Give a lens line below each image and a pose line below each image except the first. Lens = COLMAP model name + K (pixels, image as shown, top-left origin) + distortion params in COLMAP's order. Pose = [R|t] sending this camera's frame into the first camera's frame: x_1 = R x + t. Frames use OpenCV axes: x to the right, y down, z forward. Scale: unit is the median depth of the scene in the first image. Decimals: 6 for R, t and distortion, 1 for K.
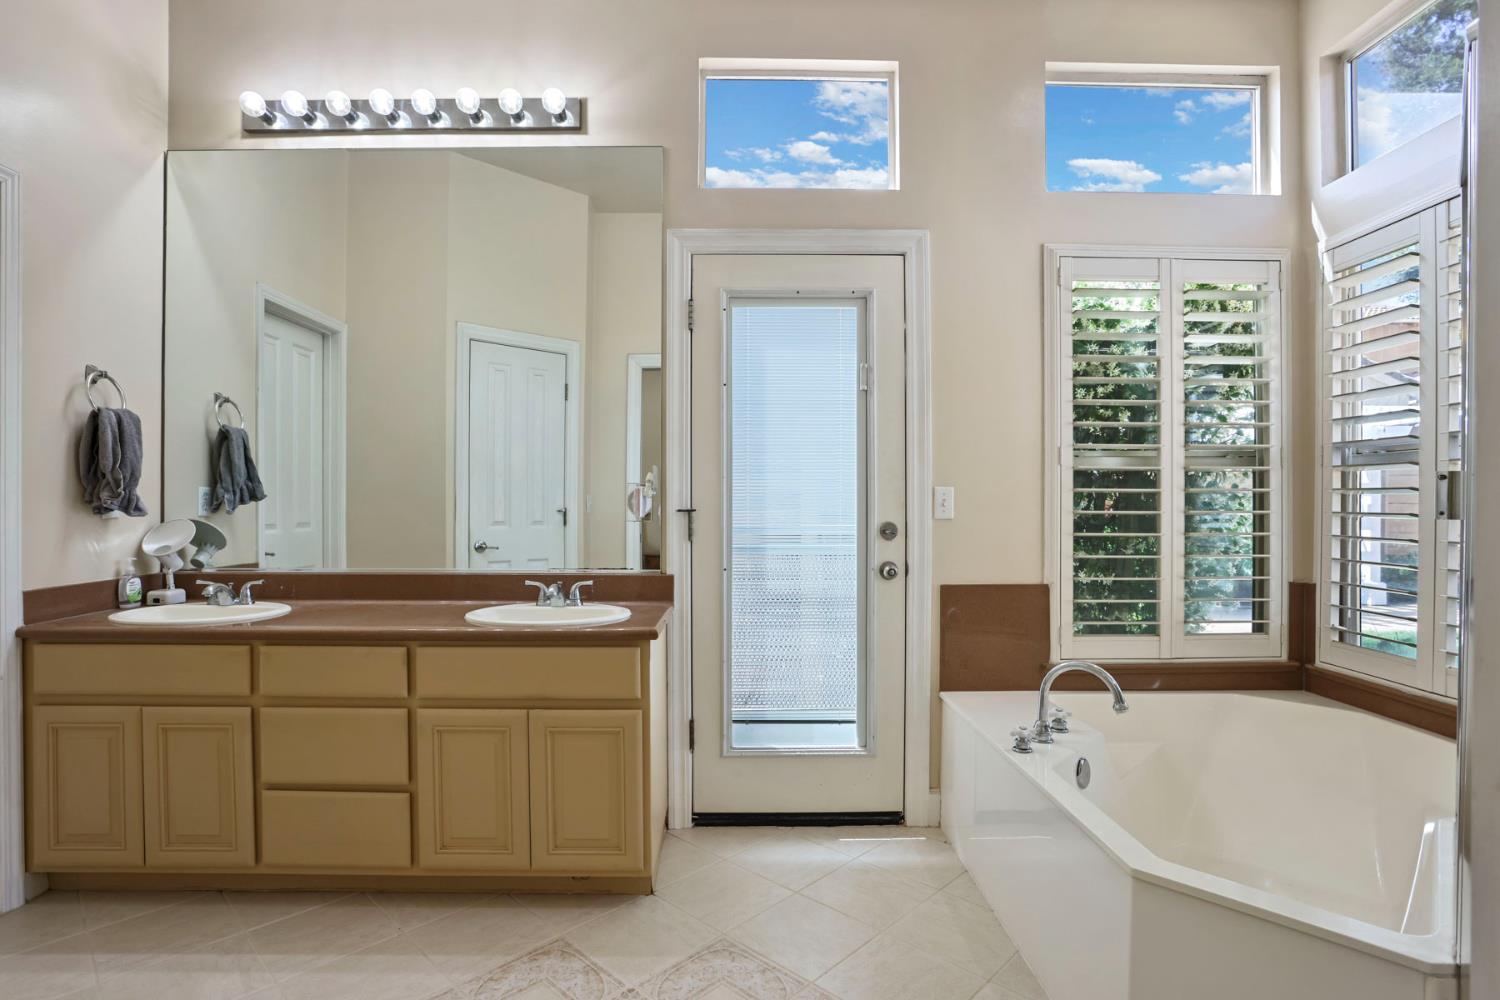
lens RADIAL K [[771.5, 0, 748.3], [0, 771.5, 495.8], [0, 0, 1]] dist [-0.030631, 0.004220]
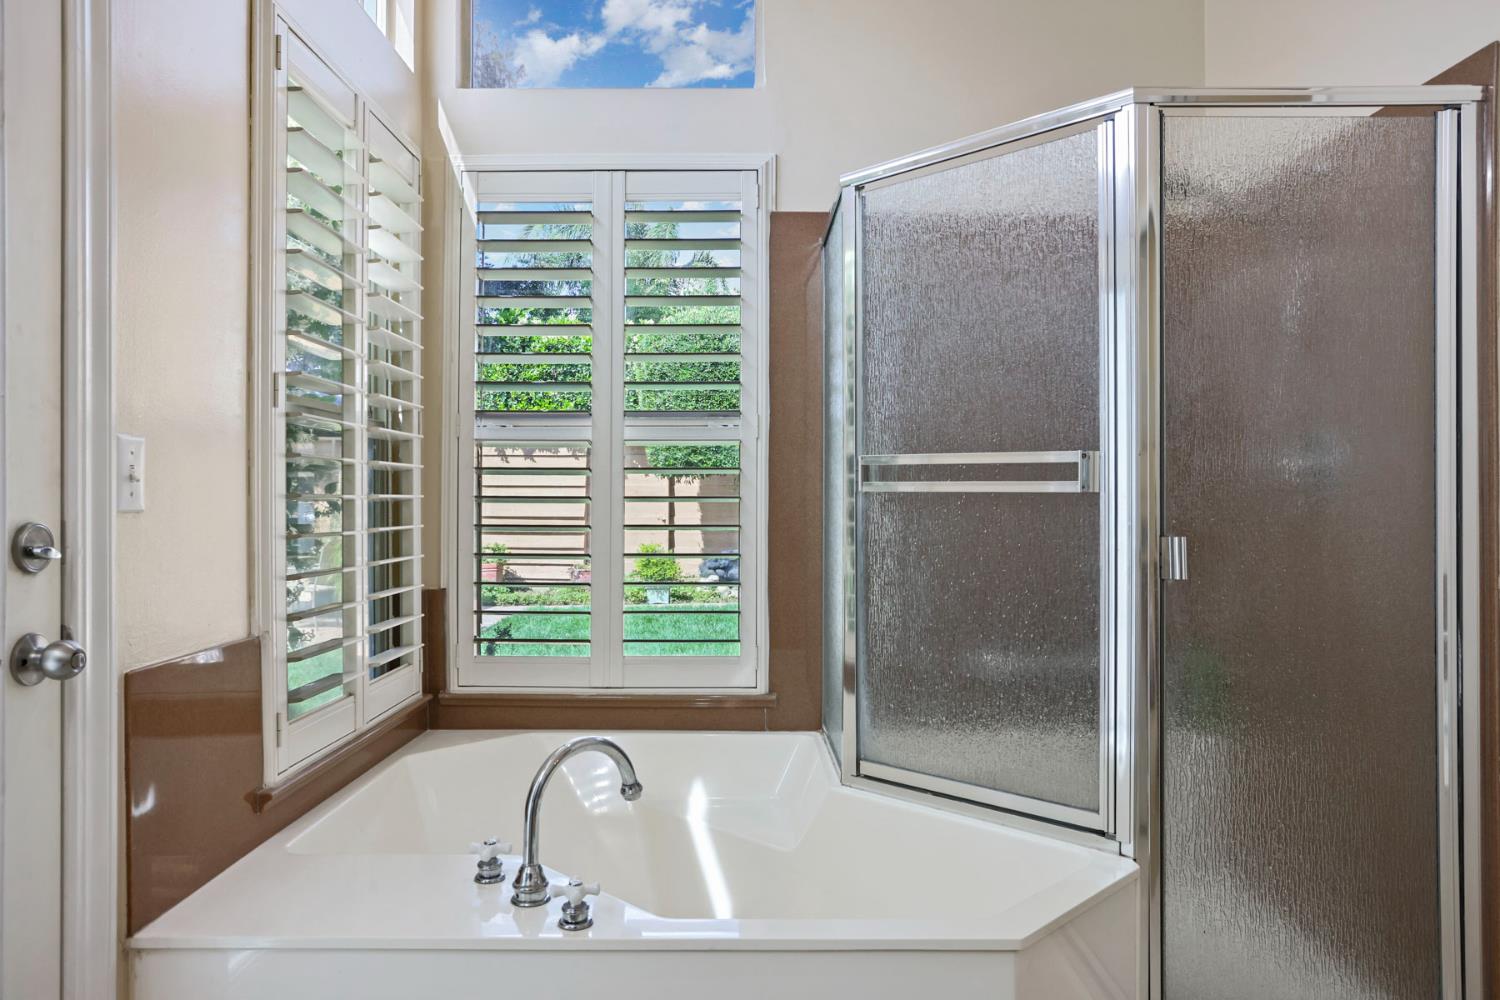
lens RADIAL K [[943.7, 0, 750.1], [0, 943.7, 489.6], [0, 0, 1]] dist [-0.003429, 0.001914]
pose [[0.012476, 0.013007, 0.999838, -0.225565], [-0.001139, 0.999915, -0.012994, 0.026137], [-0.999922, -0.000977, 0.012490, 0.680740]]
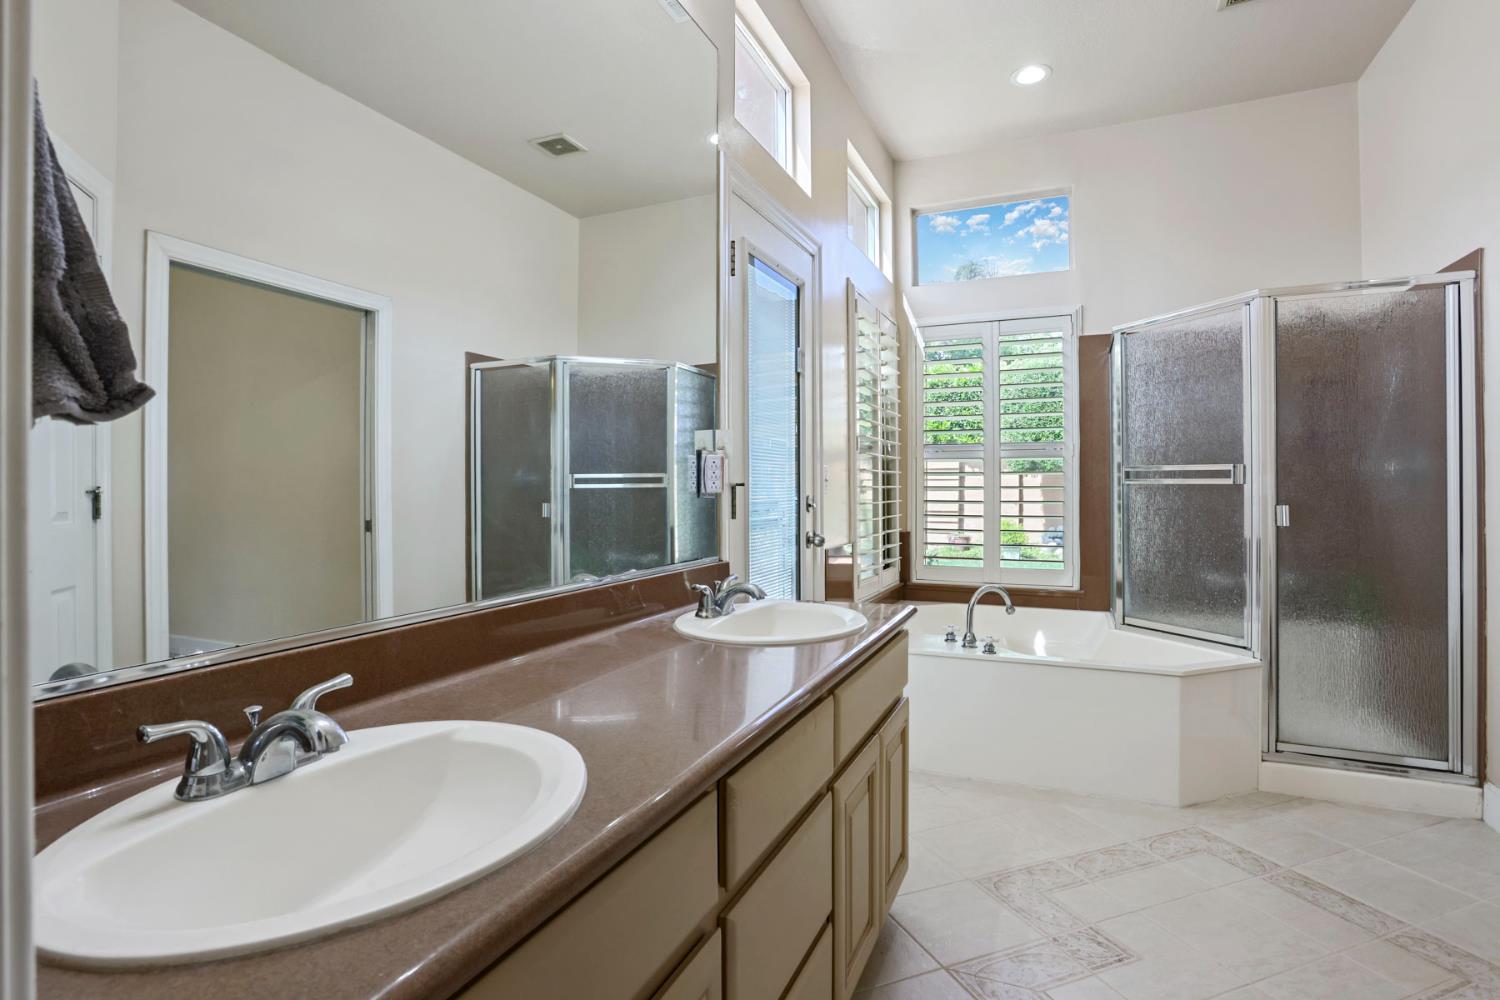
lens RADIAL K [[741.1, 0, 749.7], [0, 741.1, 478.6], [0, 0, 1]] dist [-0.042111, 0.015556]
pose [[0.429681, 0.015017, 0.902856, -0.824765], [-0.002283, 0.999877, -0.015544, 0.029012], [-0.902978, 0.004618, 0.429662, 0.638307]]
